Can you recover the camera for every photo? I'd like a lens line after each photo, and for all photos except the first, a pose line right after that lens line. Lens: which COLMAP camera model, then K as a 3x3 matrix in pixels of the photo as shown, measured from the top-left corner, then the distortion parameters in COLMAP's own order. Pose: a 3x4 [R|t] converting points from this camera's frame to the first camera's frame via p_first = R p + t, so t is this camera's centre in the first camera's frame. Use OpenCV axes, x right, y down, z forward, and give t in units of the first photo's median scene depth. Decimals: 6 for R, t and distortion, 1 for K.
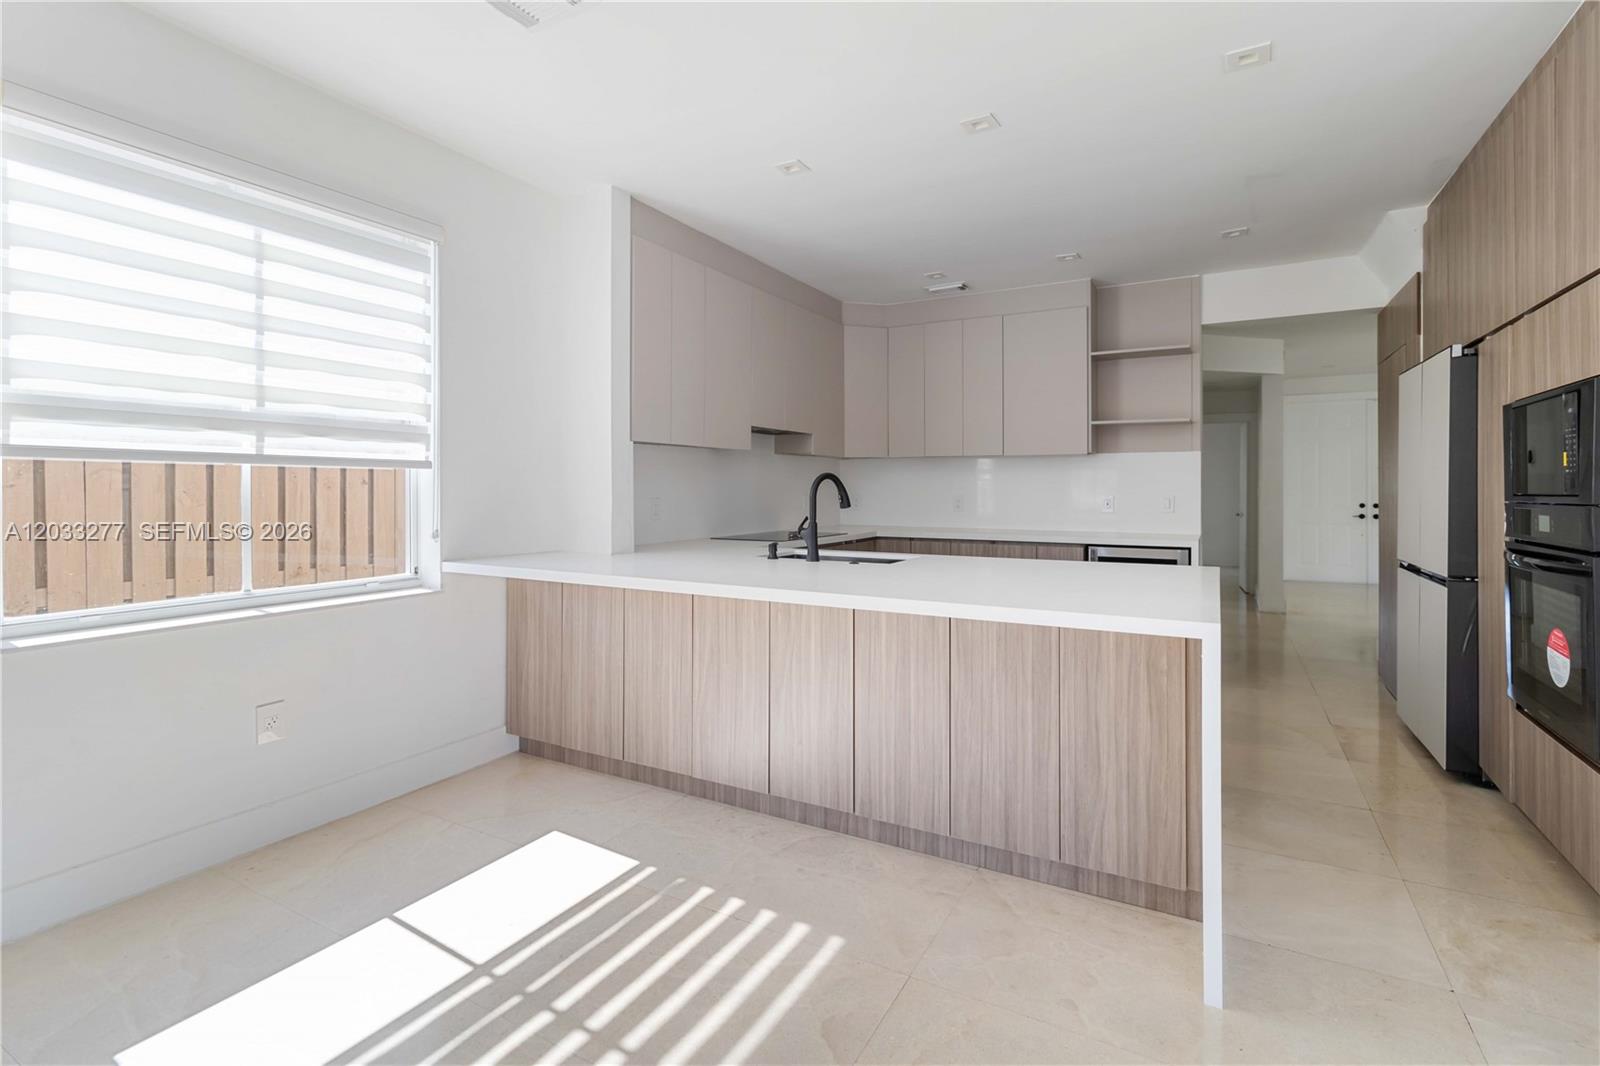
lens RADIAL K [[738.9, 0, 810.0], [0, 738.9, 500.7], [0, 0, 1]] dist [0.003282, -0.000248]
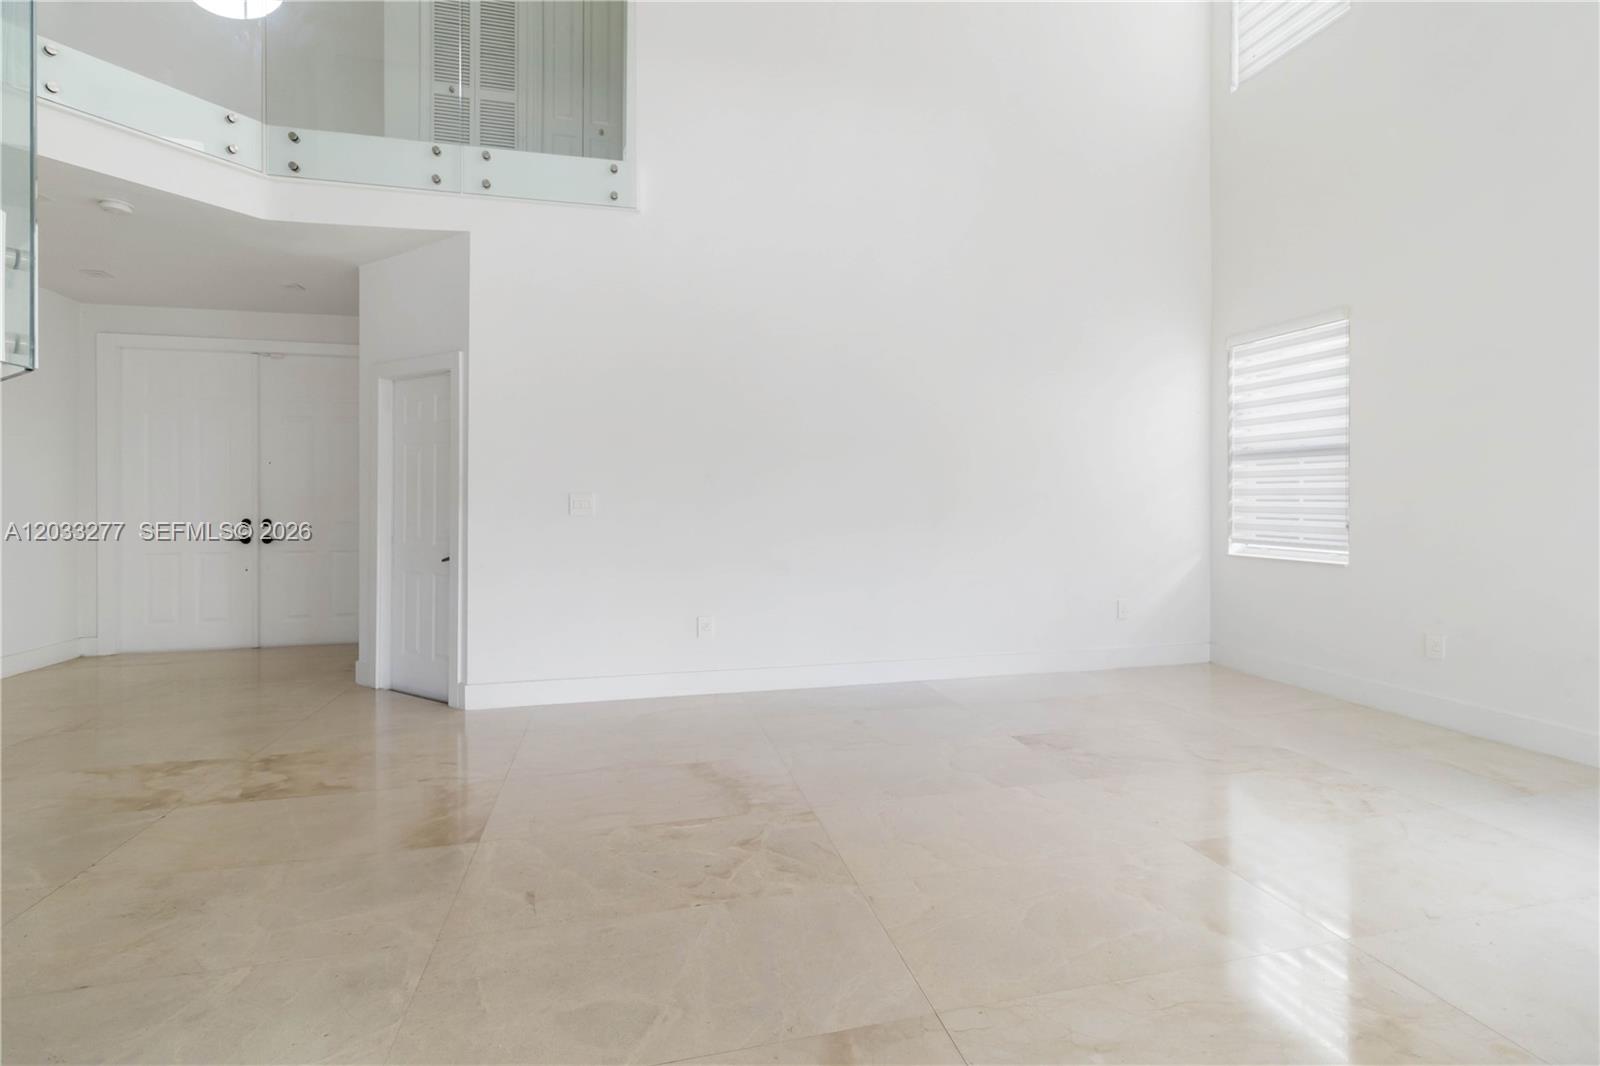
lens RADIAL K [[738.9, 0, 810.0], [0, 738.9, 500.7], [0, 0, 1]] dist [0.003282, -0.000248]
pose [[0.725448, -0.002541, 0.688272, 2.078719], [0.013128, 0.999862, -0.010146, 0.002919], [-0.688152, 0.016396, 0.725382, 0.676534]]
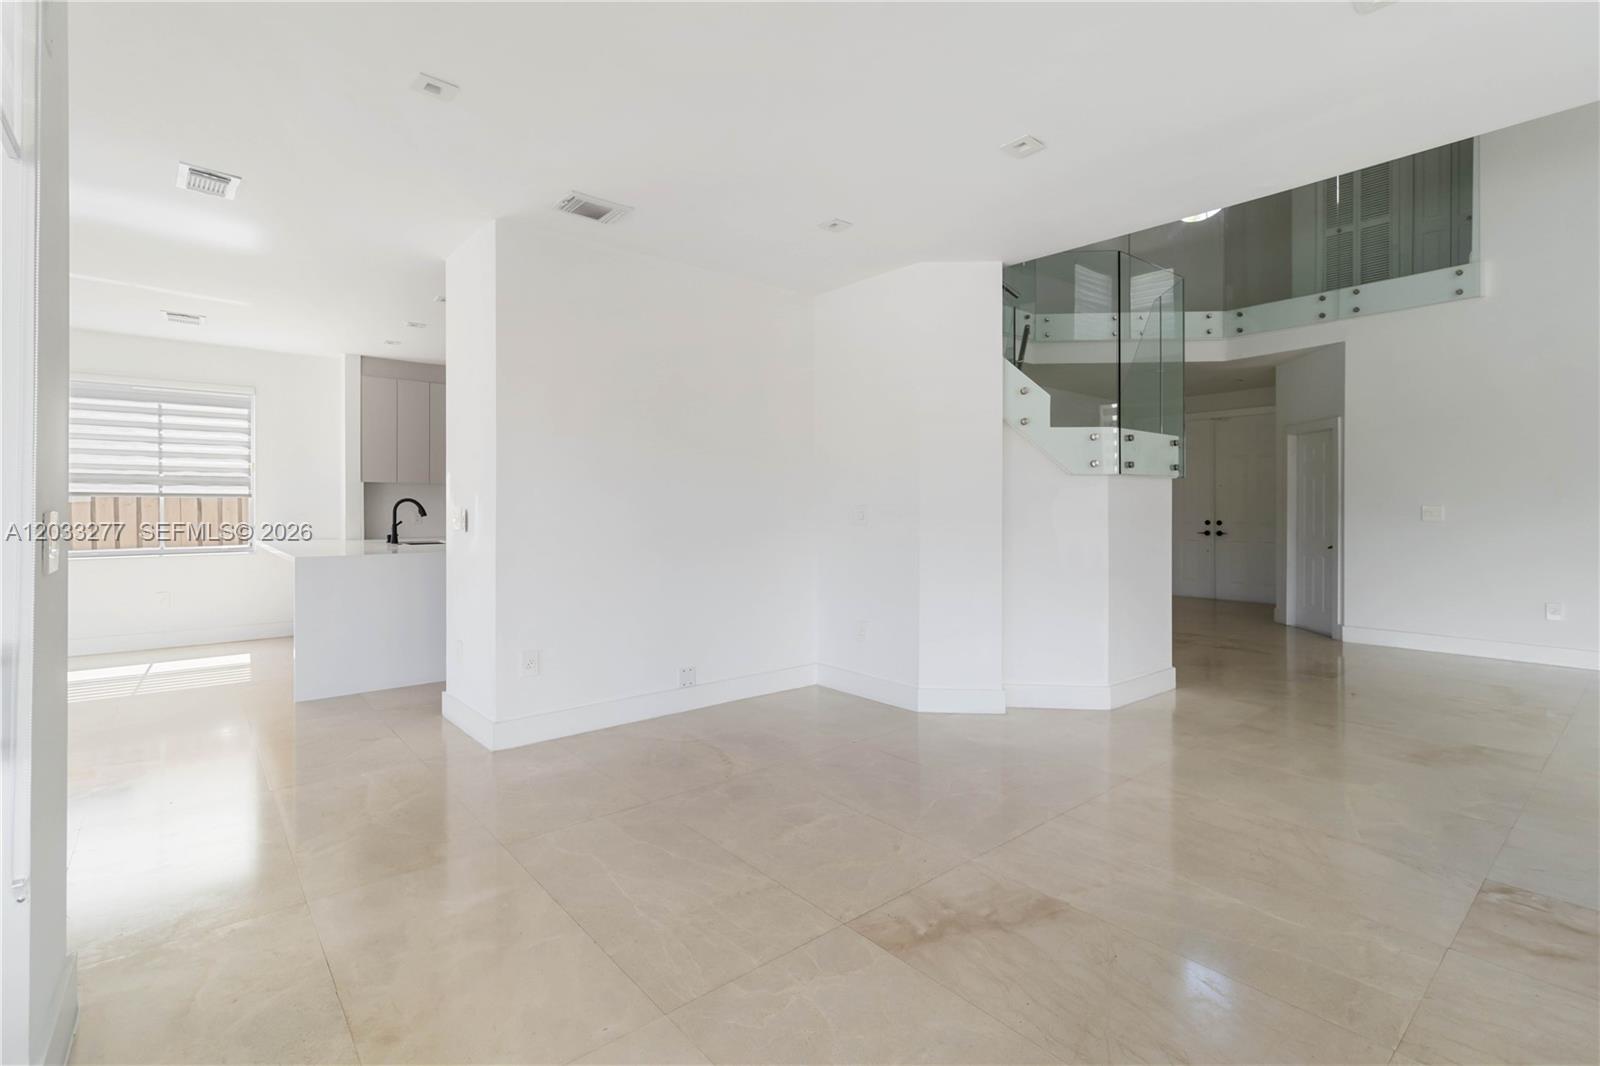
lens RADIAL K [[738.9, 0, 810.0], [0, 738.9, 500.7], [0, 0, 1]] dist [0.003282, -0.000248]
pose [[0.937401, -0.004331, -0.348226, 1.845375], [-0.004446, 0.999692, -0.024401, 0.011960], [0.348224, 0.024422, 0.937093, -0.485858]]
